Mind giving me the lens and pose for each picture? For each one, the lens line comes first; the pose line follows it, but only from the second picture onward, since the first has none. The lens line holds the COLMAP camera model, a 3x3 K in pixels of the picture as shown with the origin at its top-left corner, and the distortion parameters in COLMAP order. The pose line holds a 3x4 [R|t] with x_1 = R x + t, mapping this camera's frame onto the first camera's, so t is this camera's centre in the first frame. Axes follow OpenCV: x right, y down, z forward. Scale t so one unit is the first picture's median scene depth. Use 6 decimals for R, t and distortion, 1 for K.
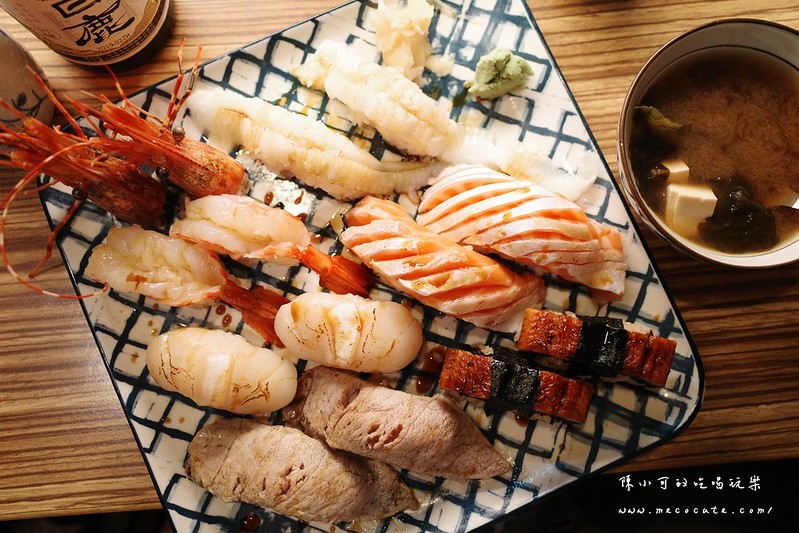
lens RADIAL K [[748.5, 0, 399.5], [0, 748.5, 266.5], [0, 0, 1]] dist [-0.025580, -0.001054]
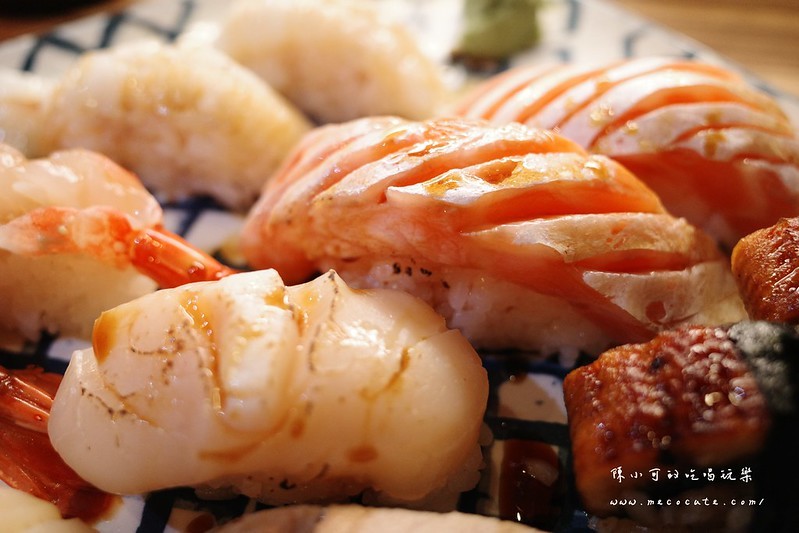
lens RADIAL K [[748.5, 0, 399.5], [0, 748.5, 266.5], [0, 0, 1]] dist [-0.025580, -0.001054]
pose [[0.982667, -0.158052, 0.096872, -0.035888], [0.182028, 0.723800, -0.665567, 0.286981], [0.035078, 0.671665, 0.740024, 0.732684]]
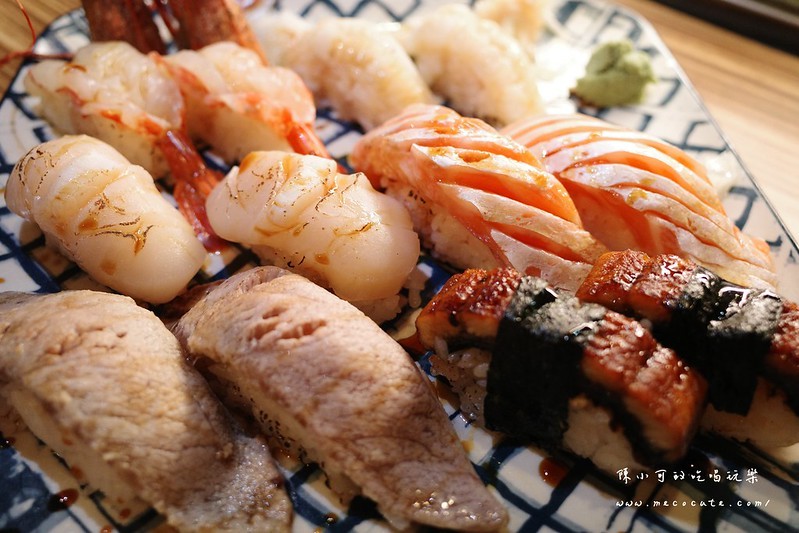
lens RADIAL K [[748.5, 0, 399.5], [0, 748.5, 266.5], [0, 0, 1]] dist [-0.025580, -0.001054]
pose [[0.941458, 0.244807, -0.231787, 0.162241], [-0.336931, 0.706784, -0.622040, 0.489151], [0.011544, 0.663721, 0.747891, 0.569773]]
